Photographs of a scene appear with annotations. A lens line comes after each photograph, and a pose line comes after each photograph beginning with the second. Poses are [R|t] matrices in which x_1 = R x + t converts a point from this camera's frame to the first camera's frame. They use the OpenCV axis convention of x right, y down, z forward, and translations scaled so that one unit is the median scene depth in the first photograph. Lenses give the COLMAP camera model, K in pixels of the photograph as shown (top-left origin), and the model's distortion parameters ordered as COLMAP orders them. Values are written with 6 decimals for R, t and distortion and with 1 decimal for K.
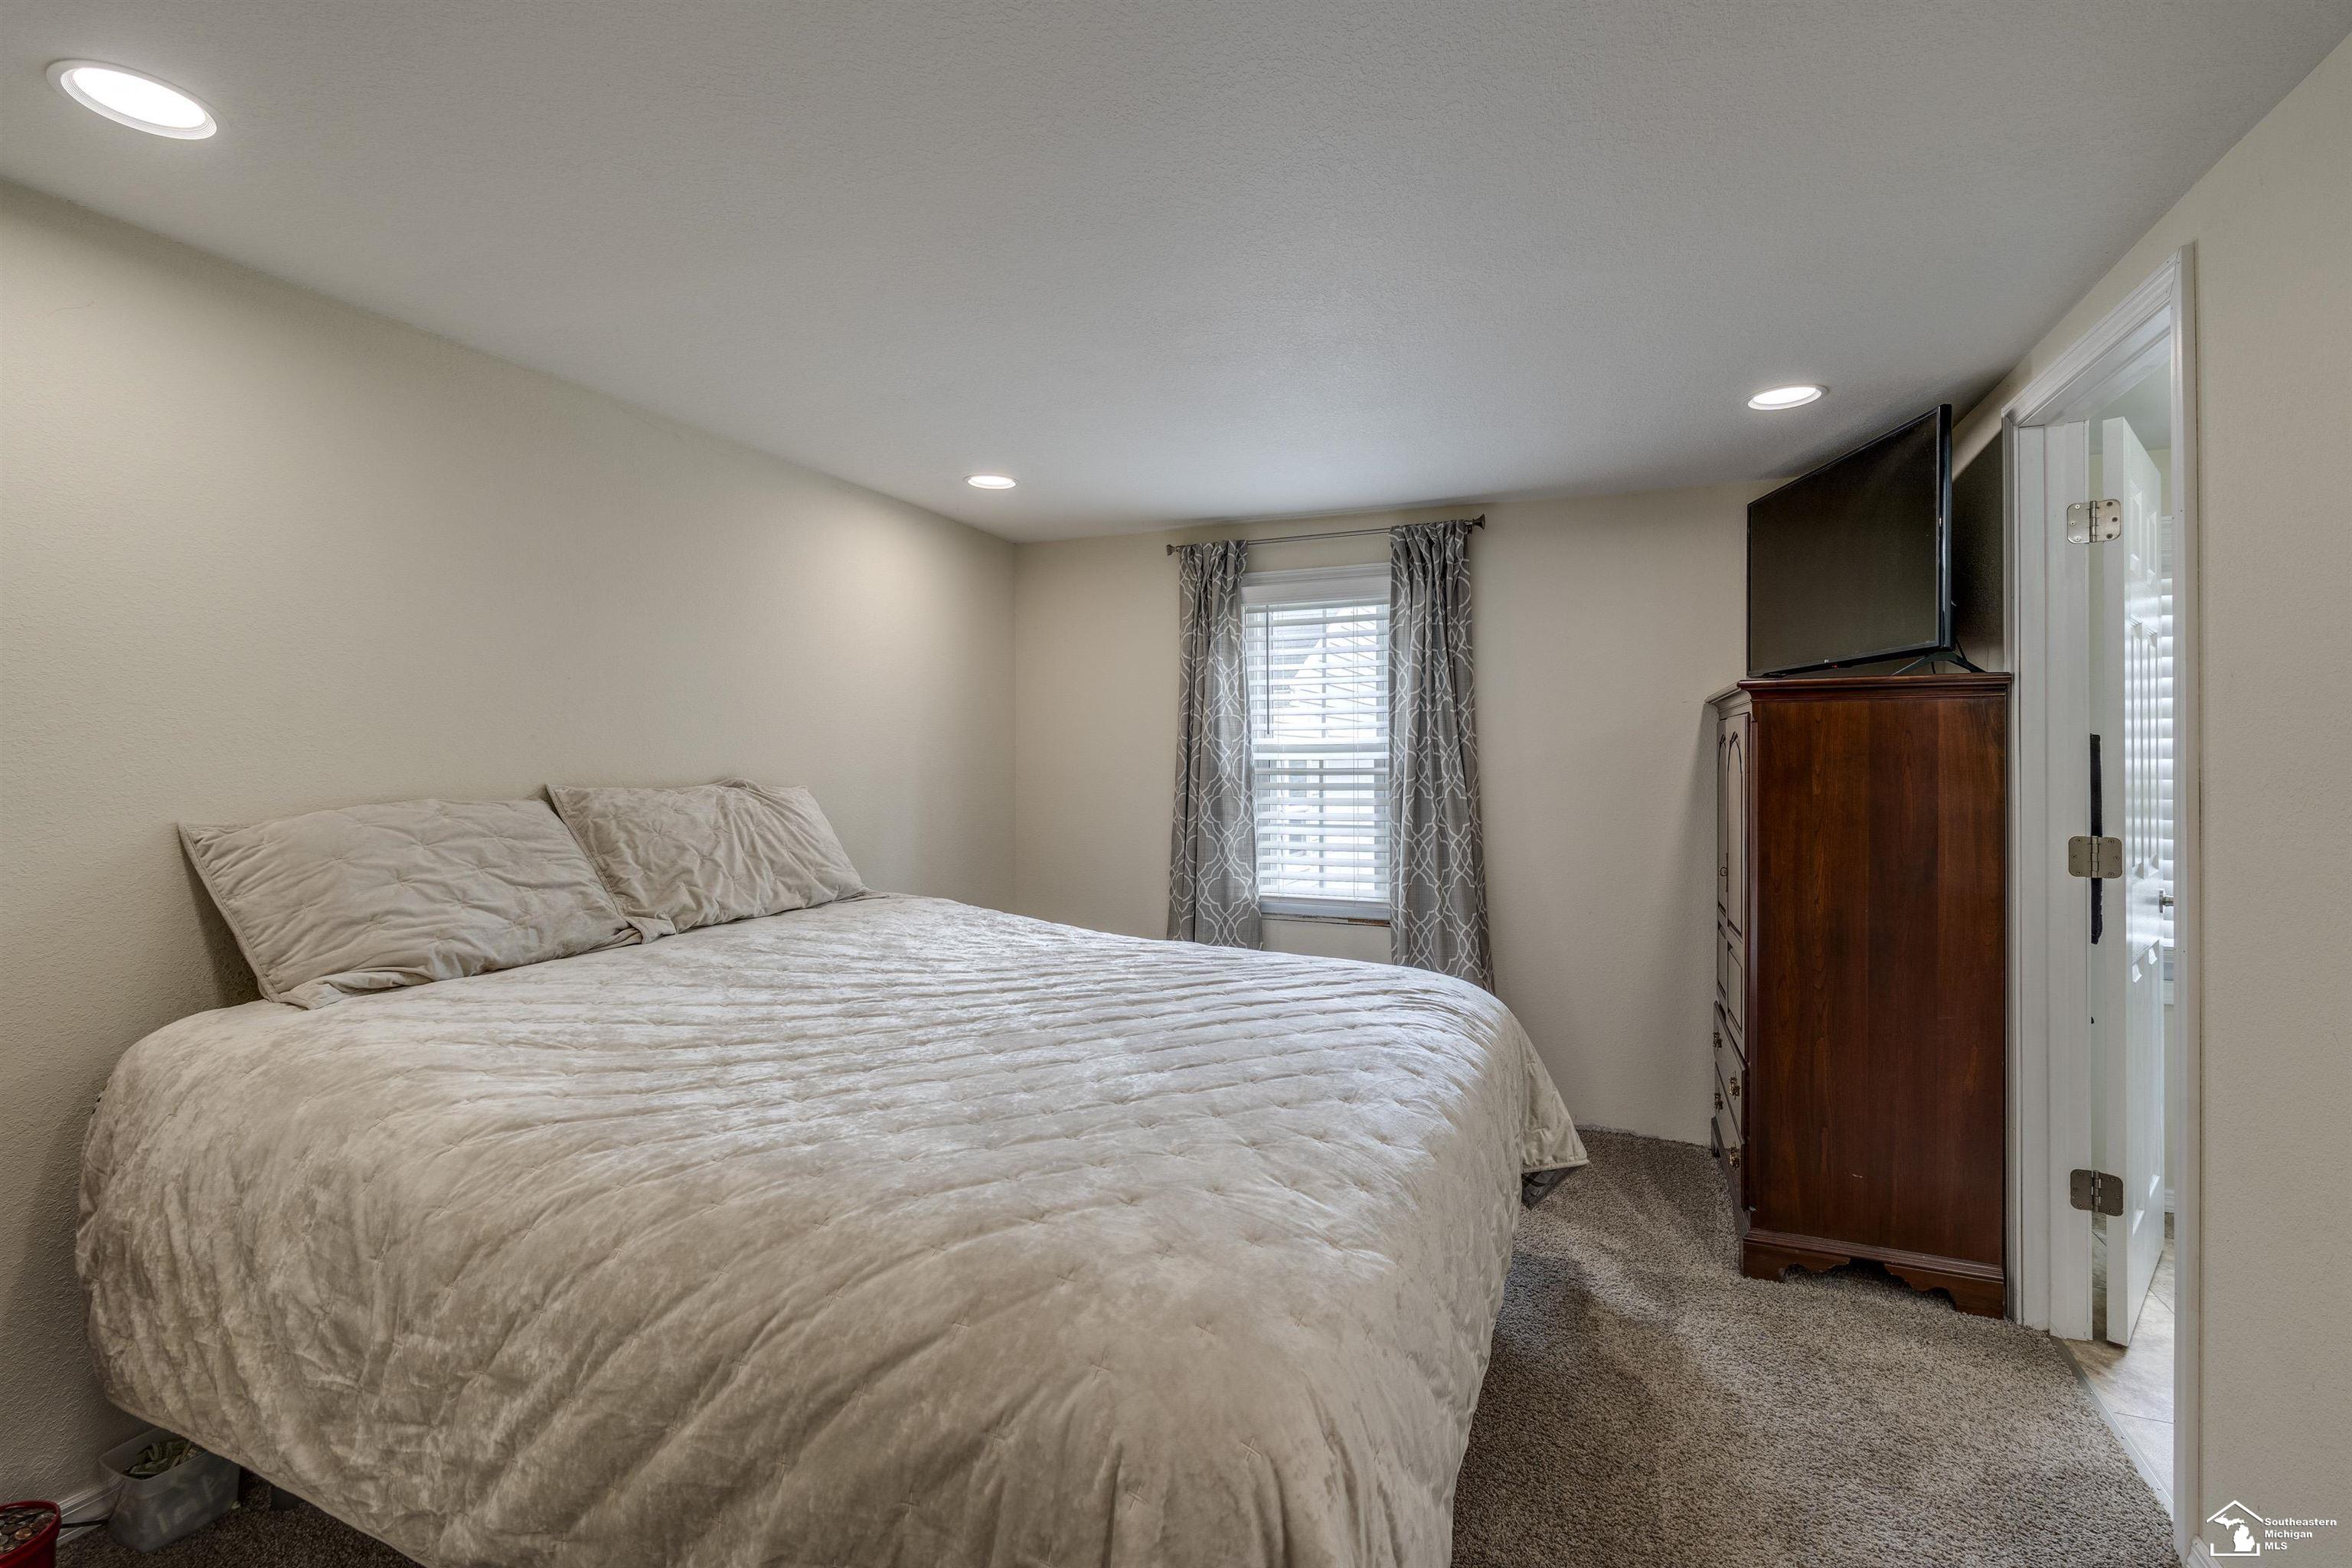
lens RADIAL K [[1032.4, 0, 1172.0], [0, 1032.4, 759.9], [0, 0, 1]] dist [-0.002817, 0.000011]
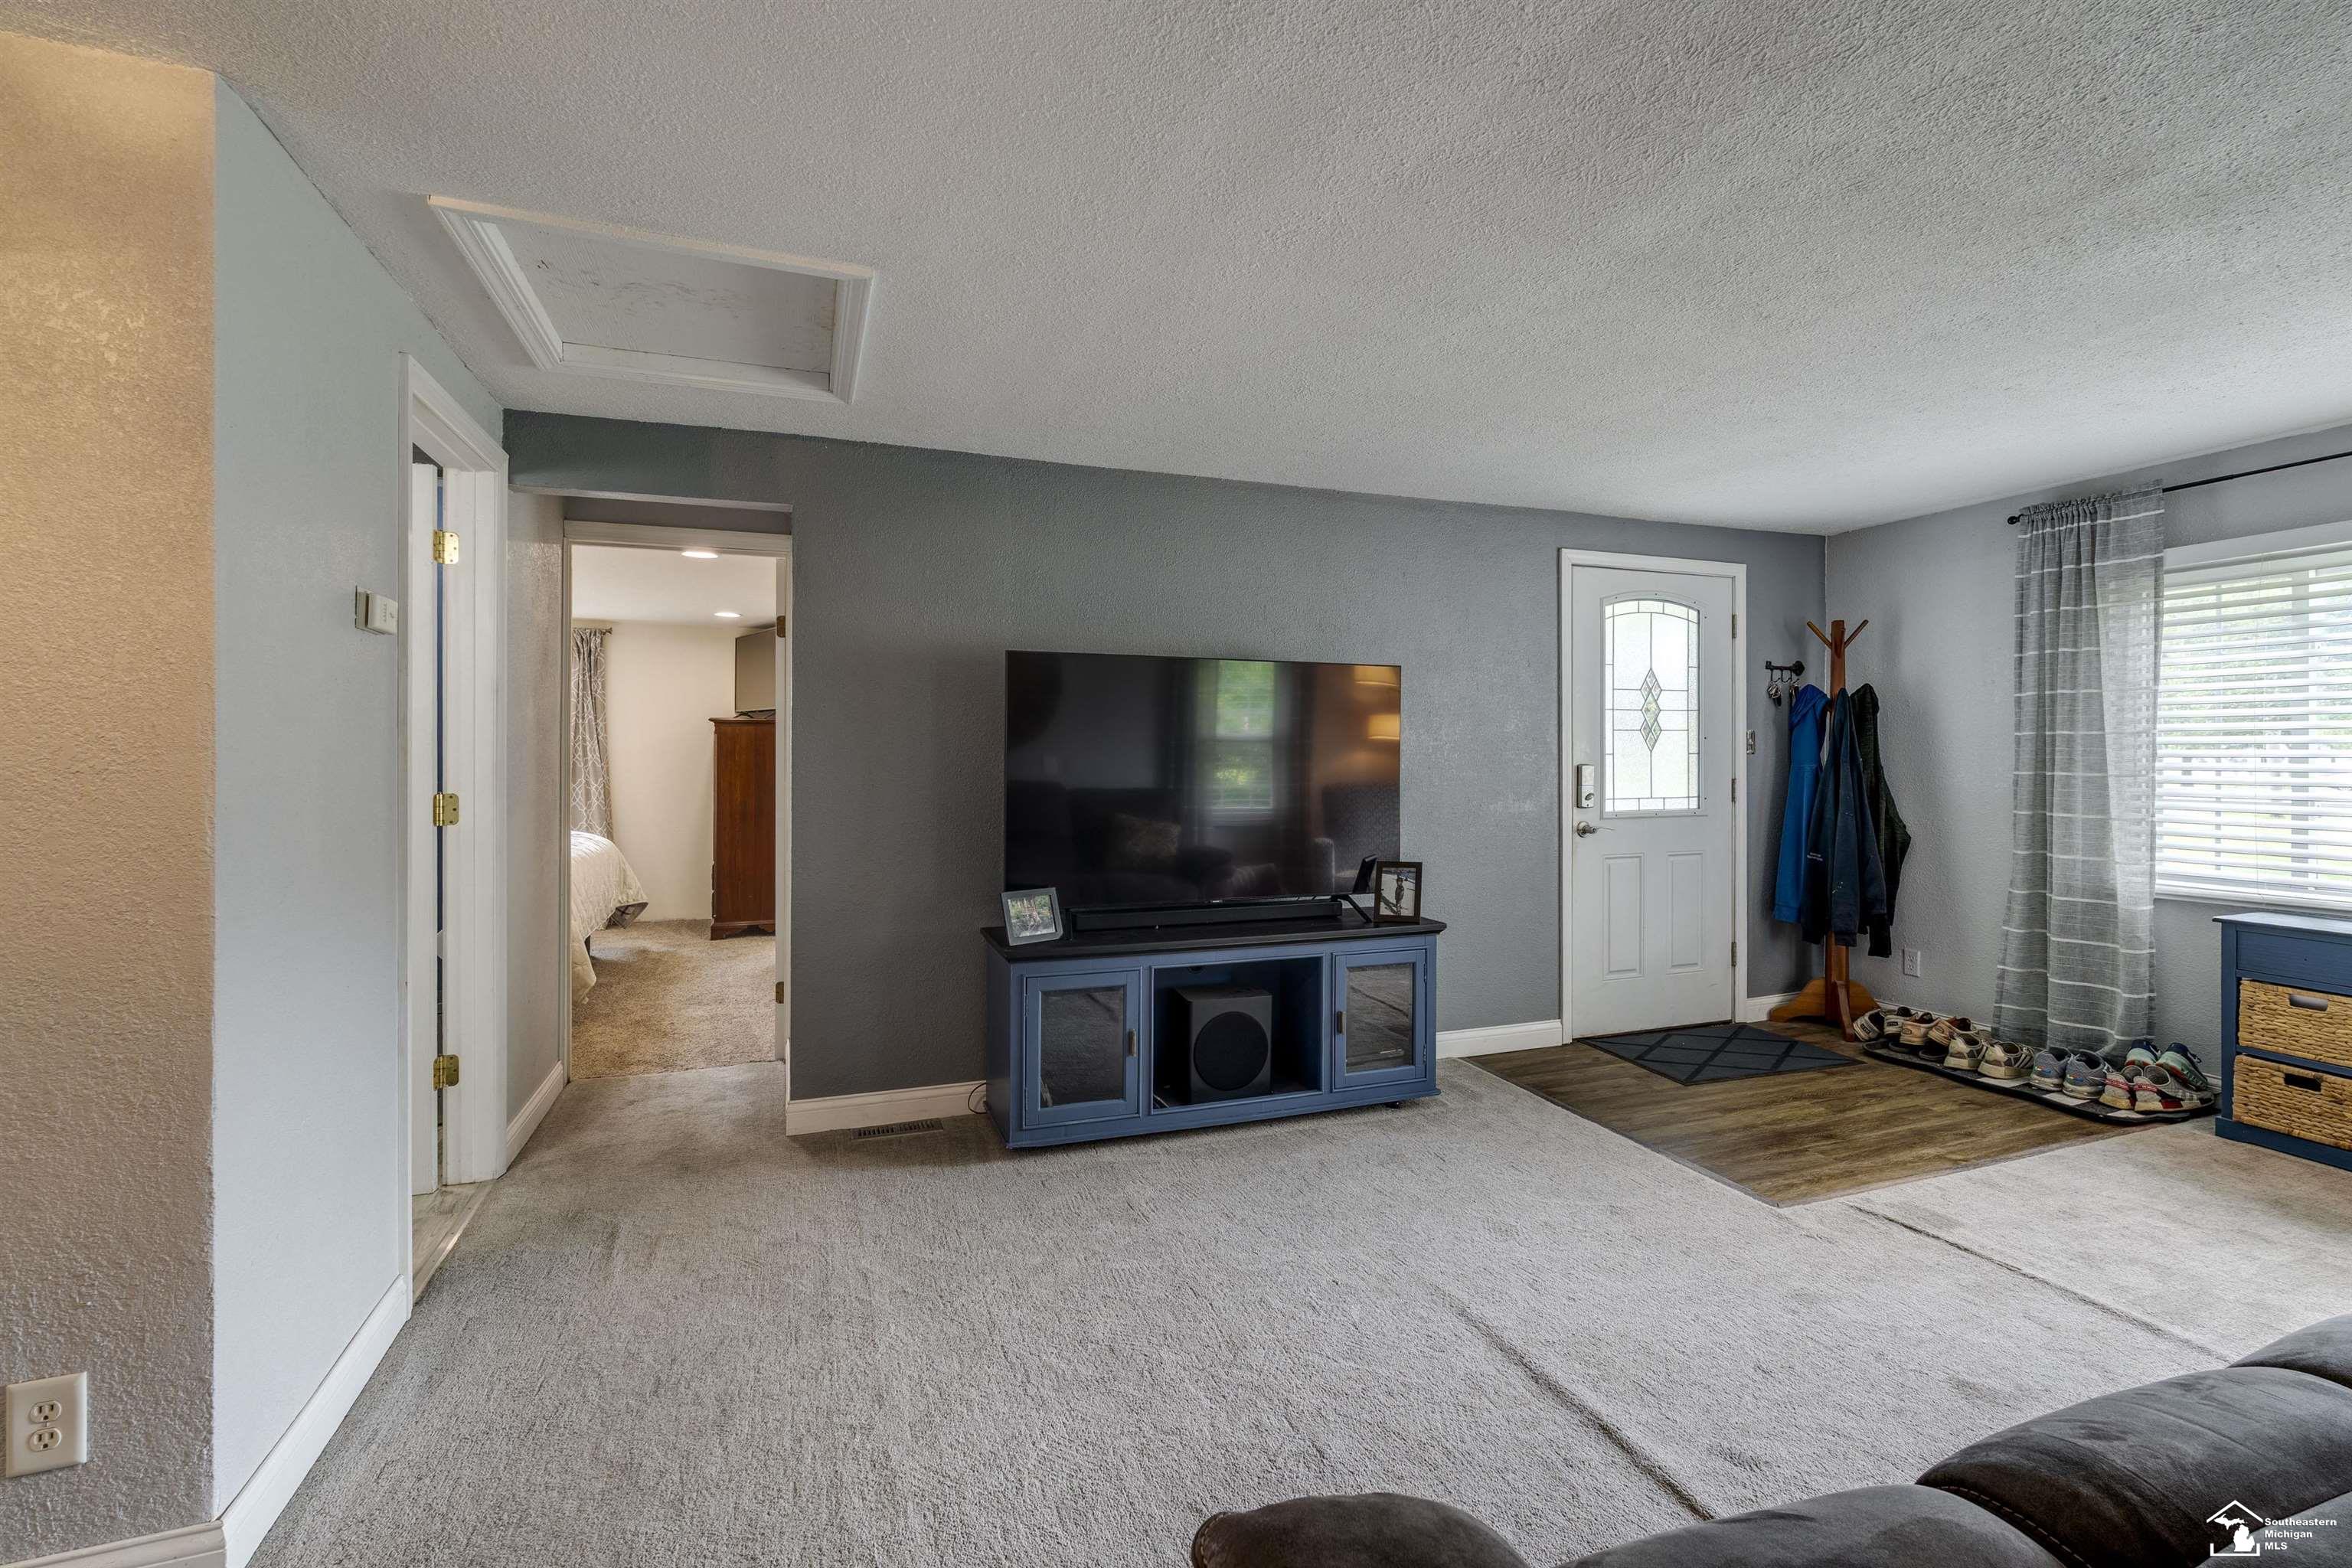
lens RADIAL K [[1032.4, 0, 1172.0], [0, 1032.4, 759.9], [0, 0, 1]] dist [-0.002817, 0.000011]
pose [[0.711122, 0.004247, 0.703056, -0.452131], [-0.009785, 0.999945, 0.003857, 0.008265], [-0.703000, -0.009622, 0.711125, -1.625981]]
